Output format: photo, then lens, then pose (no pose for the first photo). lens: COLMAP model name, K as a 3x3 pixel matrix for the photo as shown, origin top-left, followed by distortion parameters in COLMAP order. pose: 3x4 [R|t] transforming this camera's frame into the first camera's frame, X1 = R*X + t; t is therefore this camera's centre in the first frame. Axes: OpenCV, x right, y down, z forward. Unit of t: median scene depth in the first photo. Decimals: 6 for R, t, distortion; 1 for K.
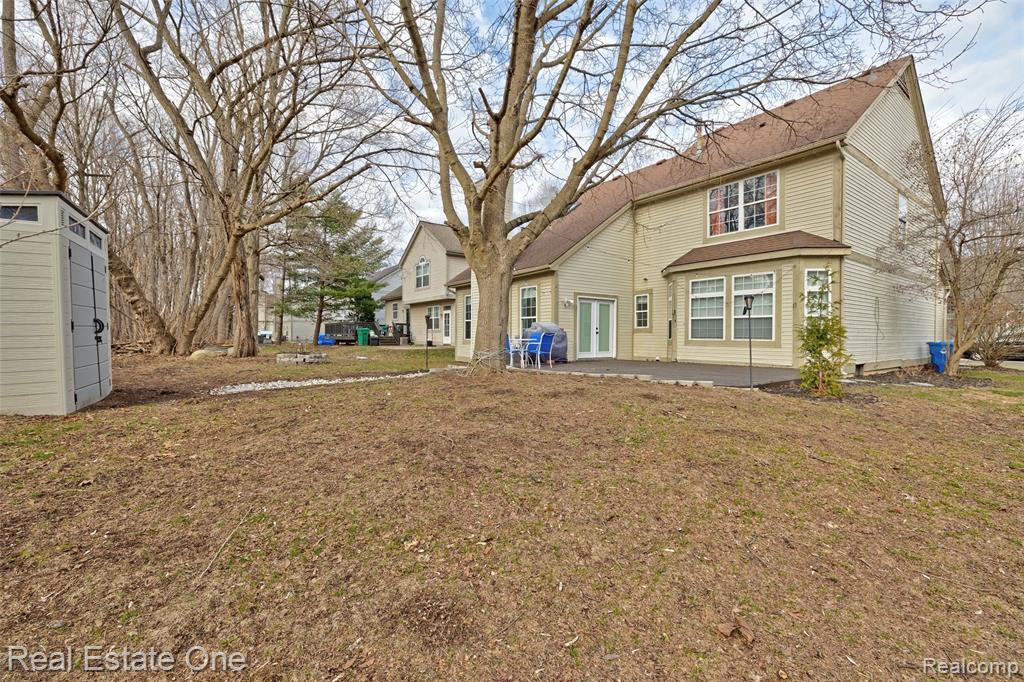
lens RADIAL K [[441.9, 0, 513.0], [0, 441.9, 341.7], [0, 0, 1]] dist [-0.000598, 0.000574]
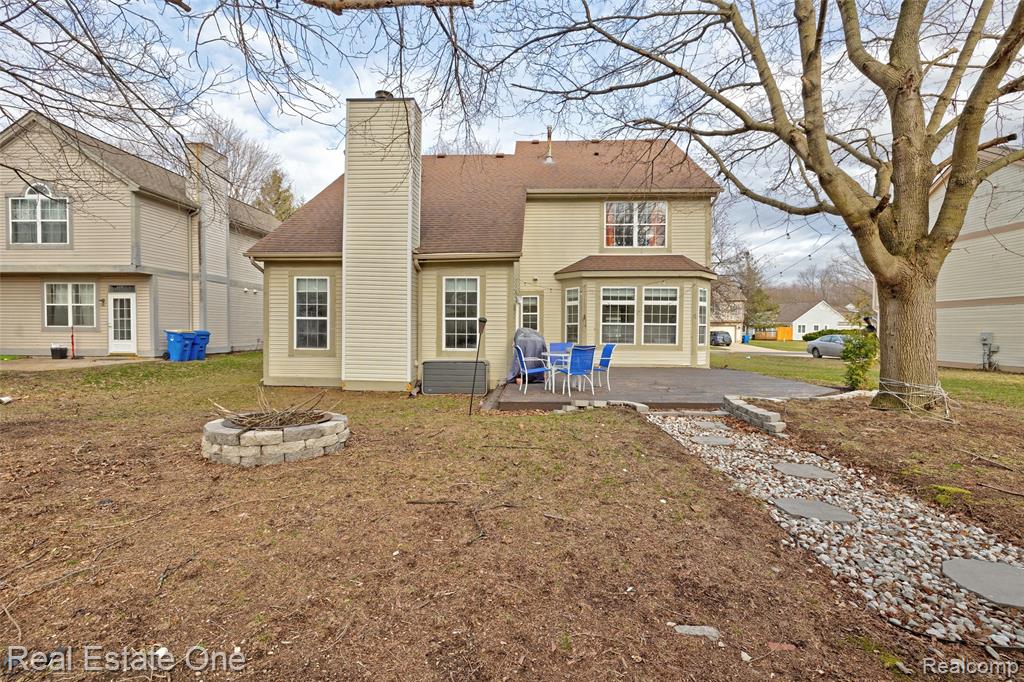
lens RADIAL K [[441.9, 0, 512.2], [0, 441.9, 338.5], [0, 0, 1]] dist [-0.000598, 0.000574]
pose [[0.631611, -0.010446, 0.775215, -0.515849], [0.007188, 0.999945, 0.007618, -0.027221], [-0.775252, 0.000760, 0.631652, 0.496870]]
